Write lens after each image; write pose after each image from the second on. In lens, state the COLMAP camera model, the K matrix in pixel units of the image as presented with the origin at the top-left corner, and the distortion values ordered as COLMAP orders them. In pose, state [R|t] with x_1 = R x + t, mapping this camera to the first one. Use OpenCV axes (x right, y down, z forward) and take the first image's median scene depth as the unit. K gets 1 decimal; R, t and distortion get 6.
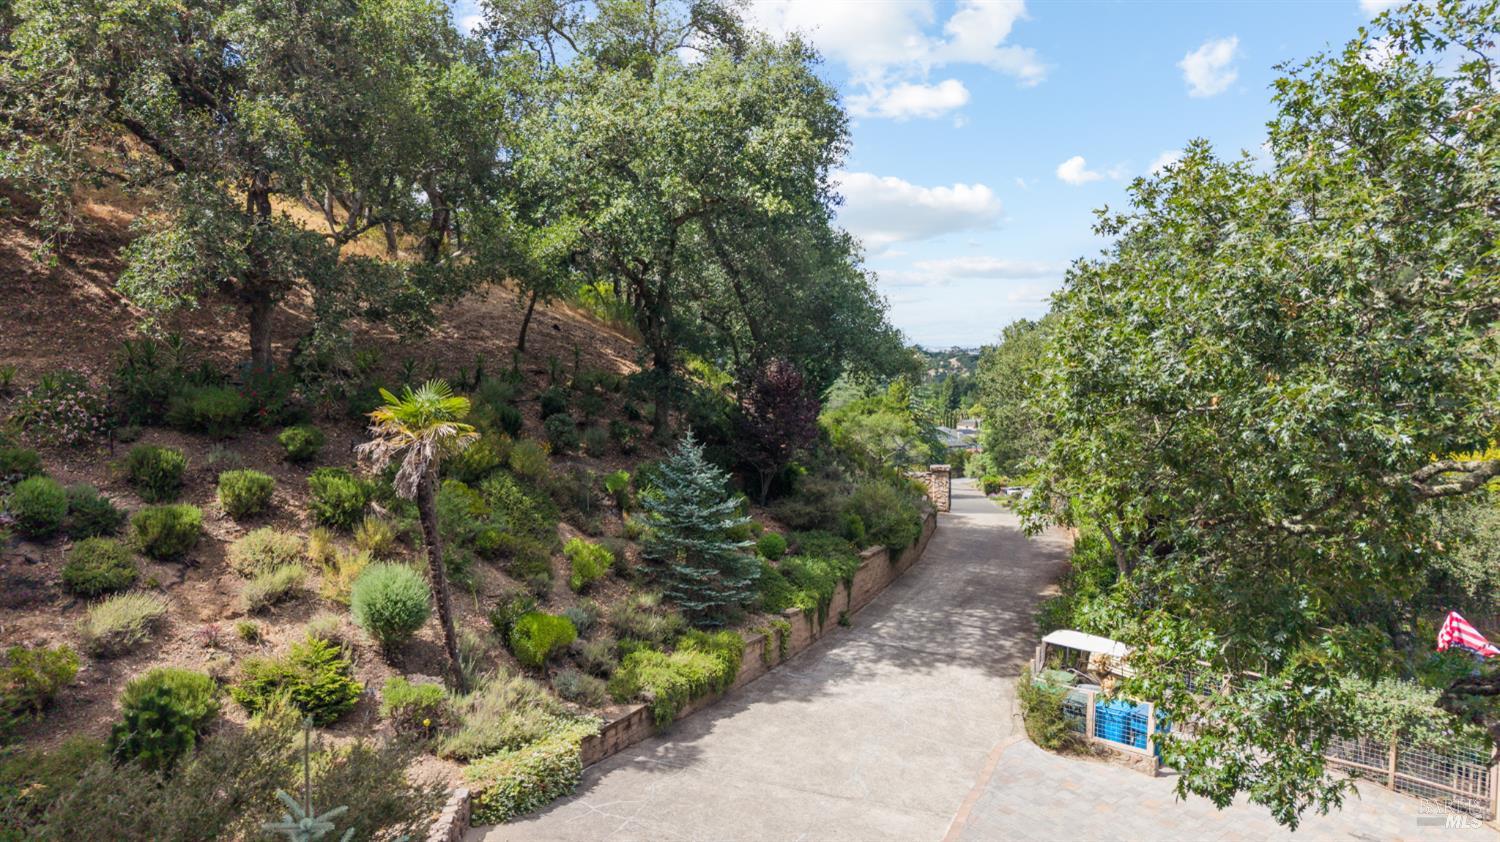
lens RADIAL K [[1005.5, 0, 754.0], [0, 1005.5, 414.1], [0, 0, 1]] dist [0.036825, -0.036557]
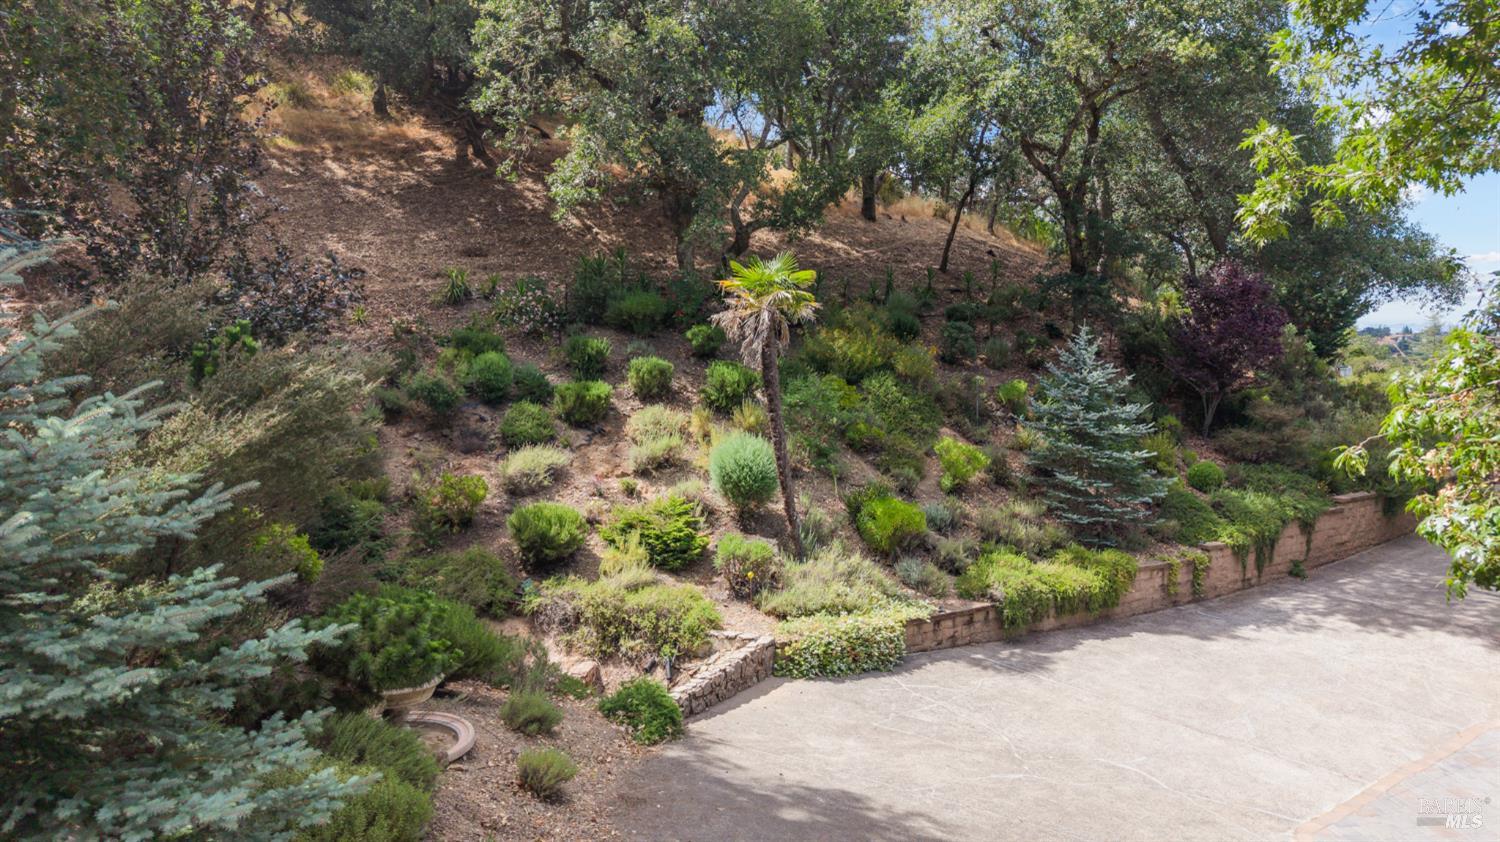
lens RADIAL K [[1005.5, 0, 755.5], [0, 1005.5, 425.8], [0, 0, 1]] dist [0.036825, -0.036557]
pose [[0.873557, 0.028226, -0.485902, 0.135759], [-0.020282, 0.999561, 0.021601, 0.104897], [0.486299, -0.009015, 0.873746, 0.092281]]
